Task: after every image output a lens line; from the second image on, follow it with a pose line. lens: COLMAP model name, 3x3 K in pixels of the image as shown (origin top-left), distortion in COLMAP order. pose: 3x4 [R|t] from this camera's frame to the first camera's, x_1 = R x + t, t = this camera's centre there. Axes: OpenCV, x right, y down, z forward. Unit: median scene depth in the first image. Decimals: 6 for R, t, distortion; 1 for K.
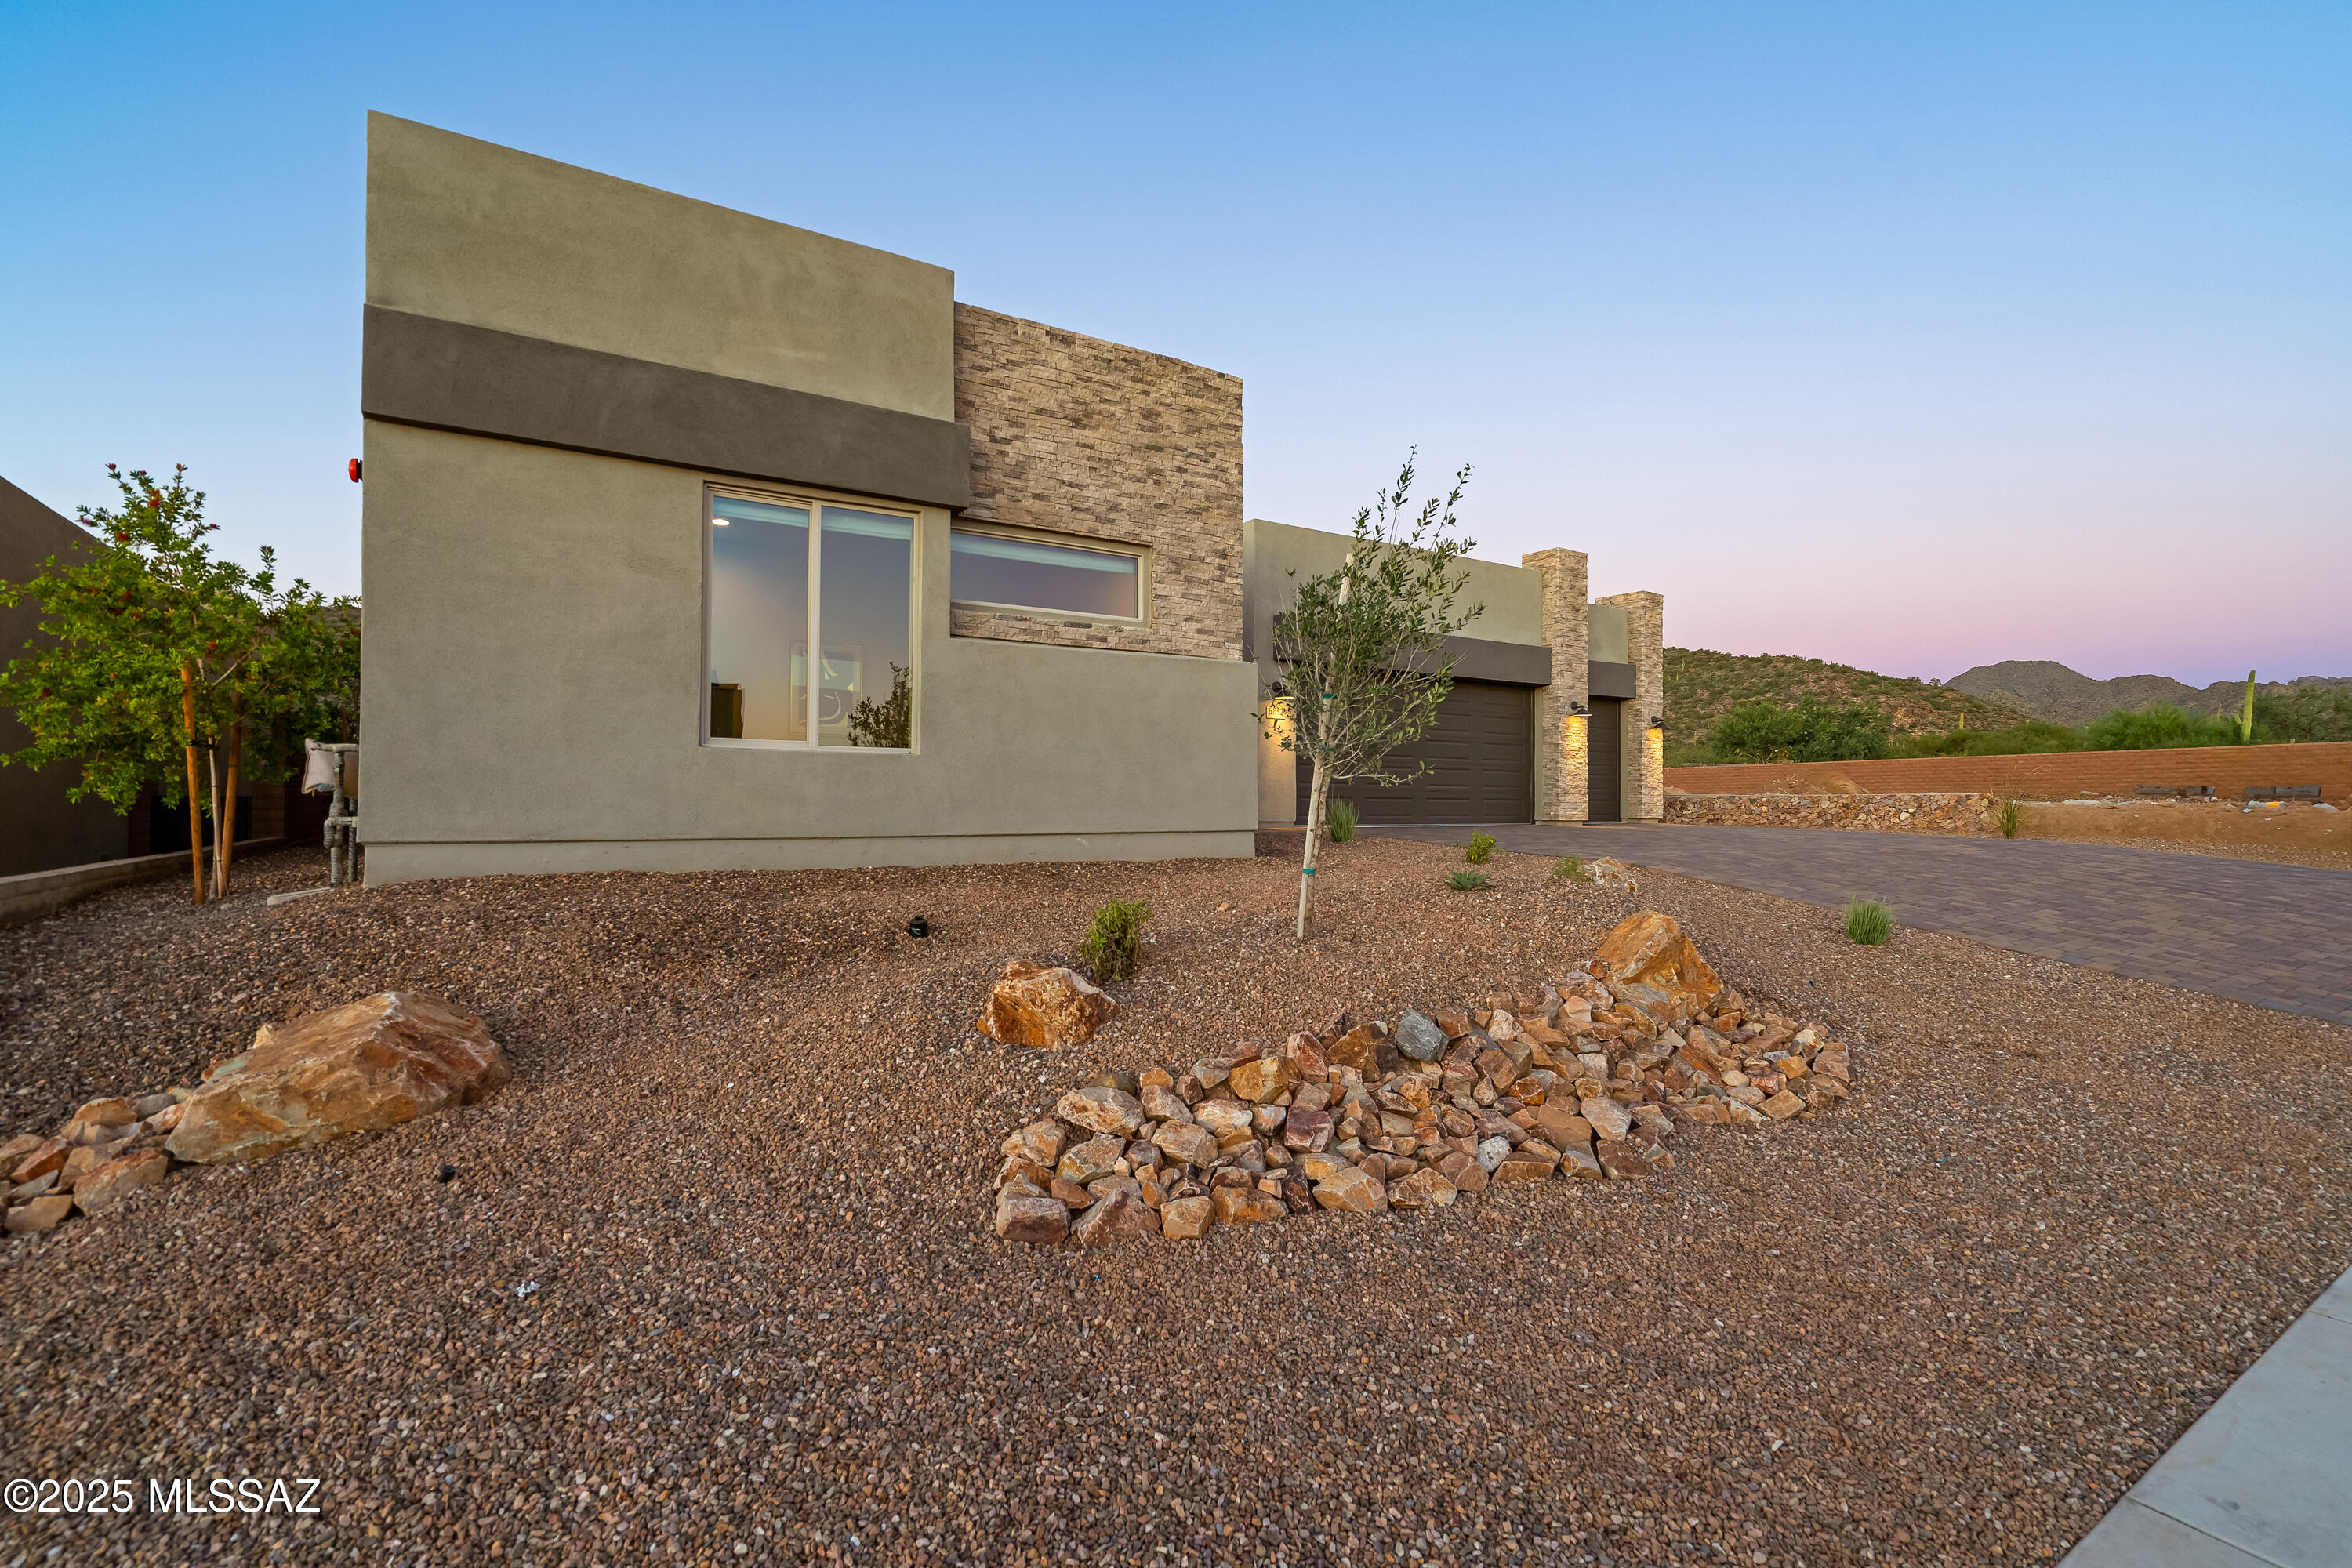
lens RADIAL K [[1095.7, 0, 1175.7], [0, 1095.7, 775.4], [0, 0, 1]] dist [-0.003066, 0.000363]
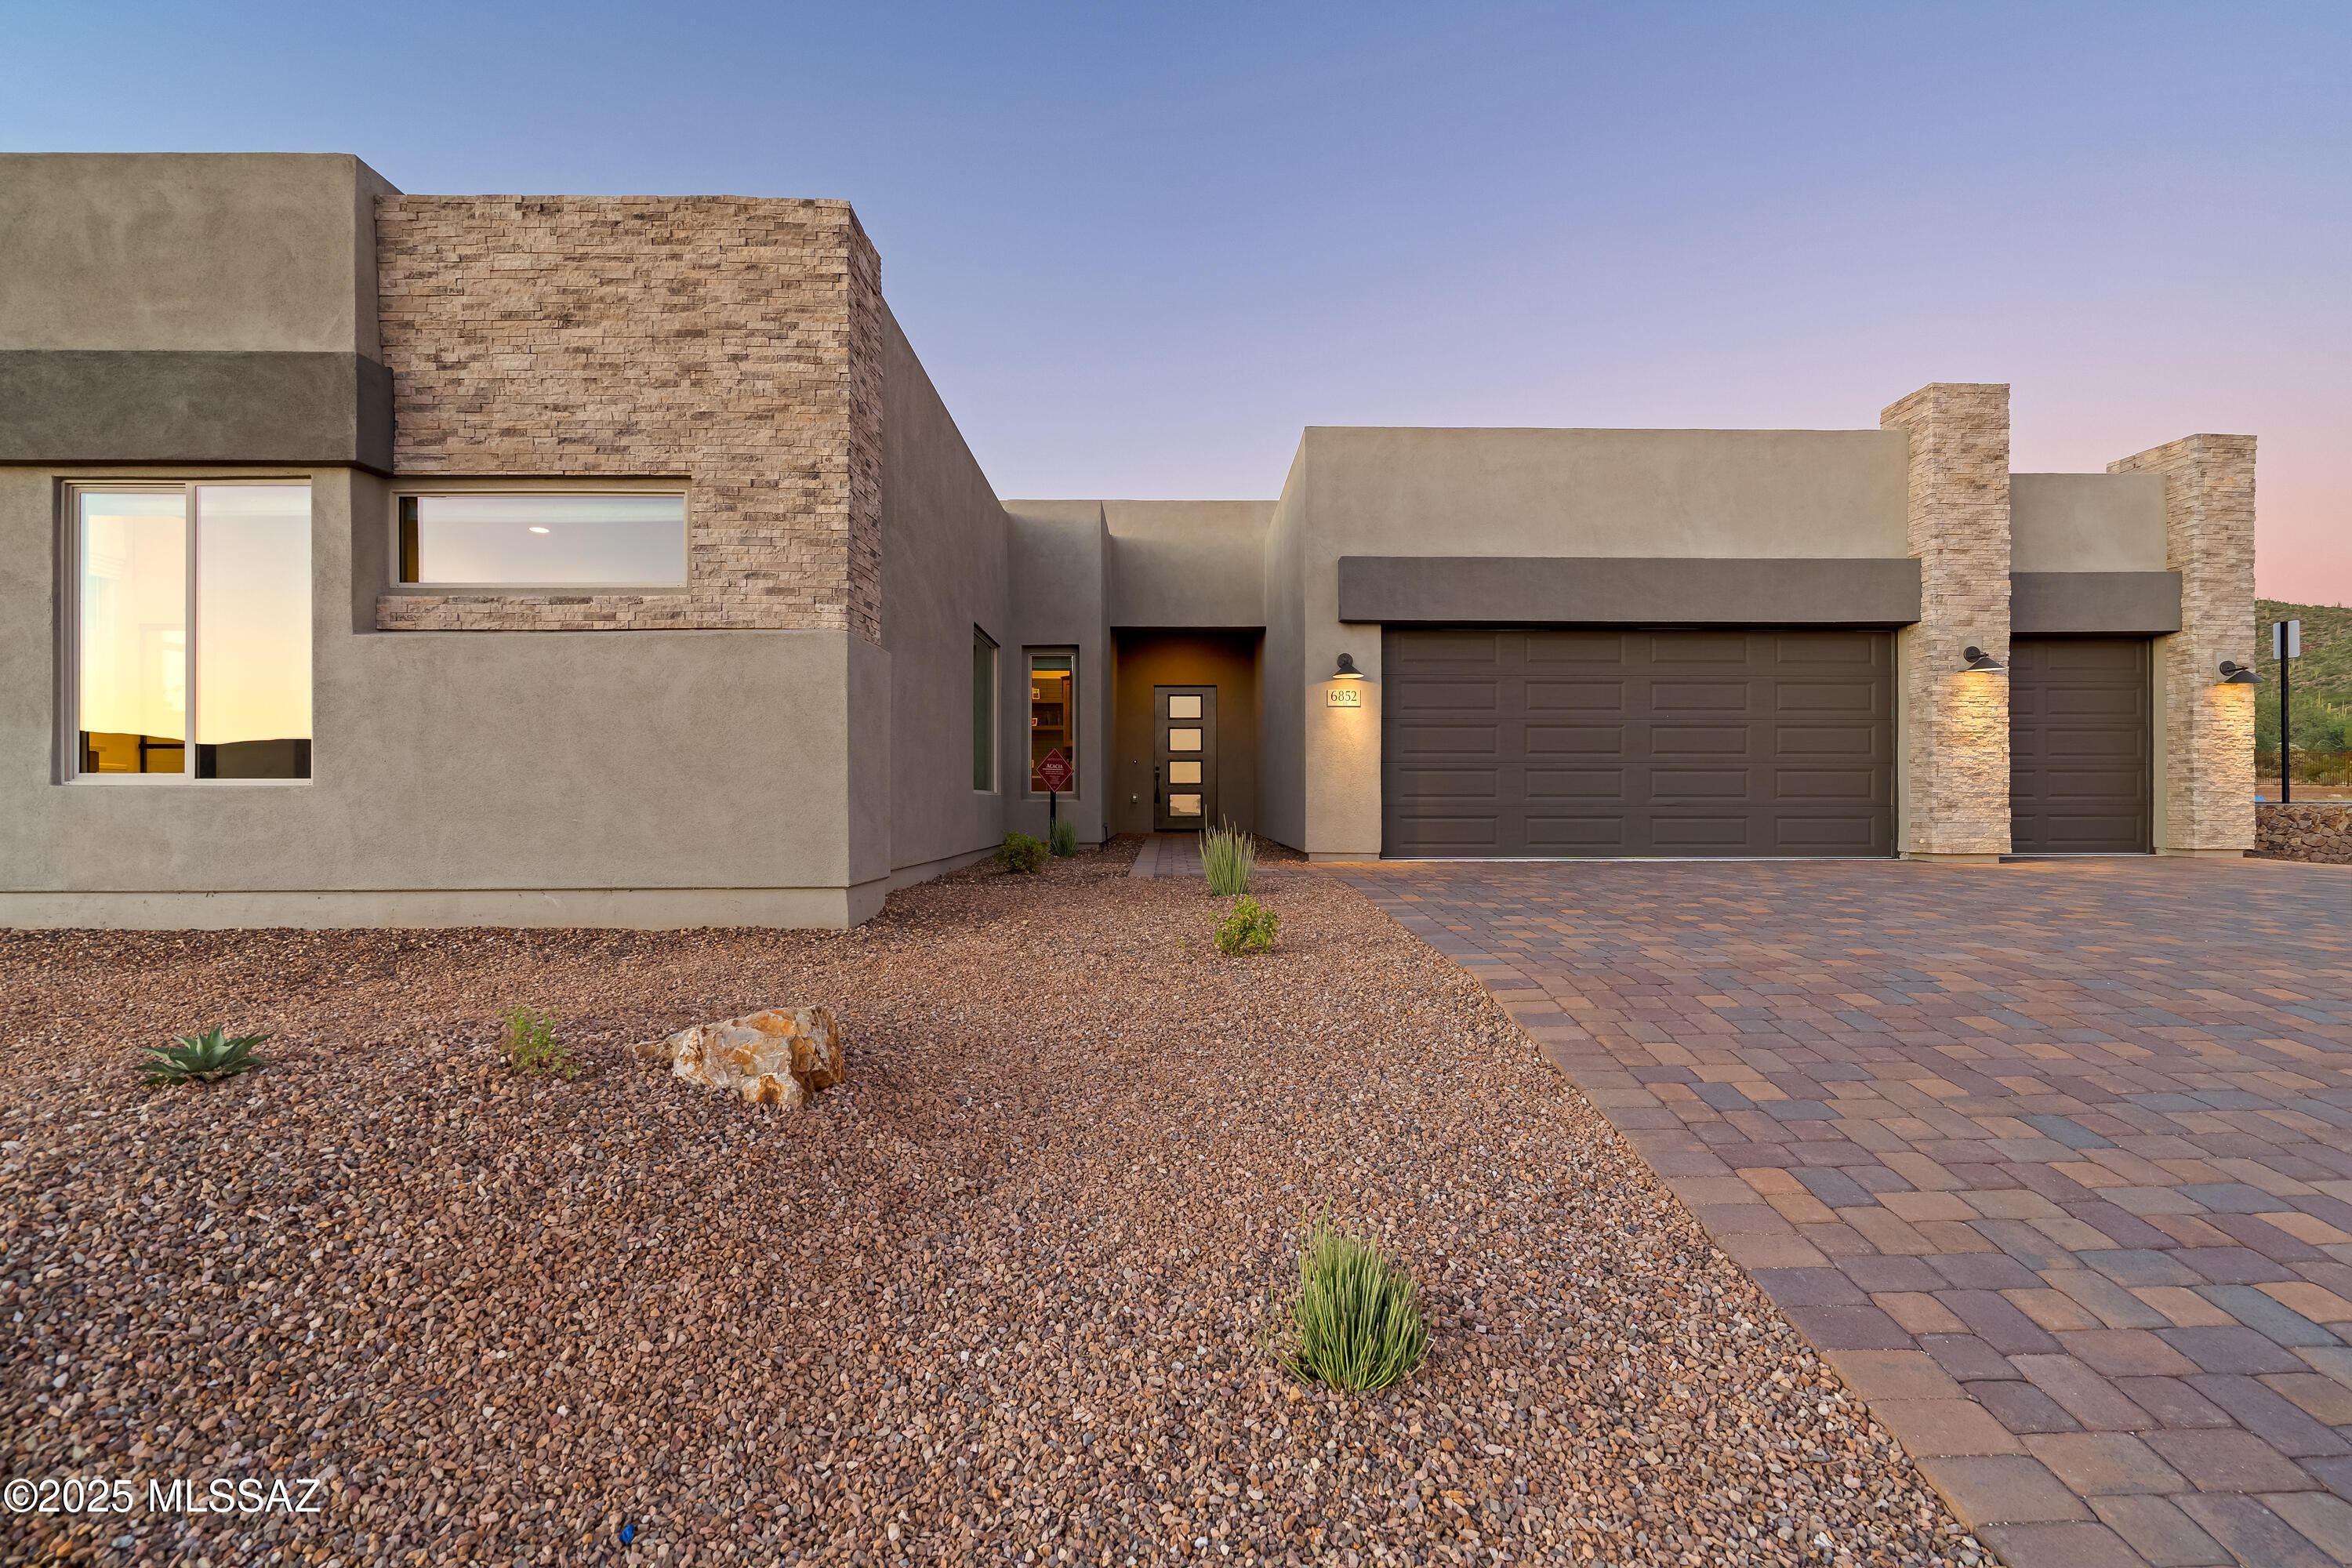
lens RADIAL K [[1075.8, 0, 1178.6], [0, 1075.8, 783.8], [0, 0, 1]] dist [-0.002736, 0.001769]
pose [[0.847813, -0.010709, -0.530187, 0.606978], [0.017457, 0.999818, 0.007720, -0.014218], [0.530007, -0.015800, 0.847846, 0.589924]]
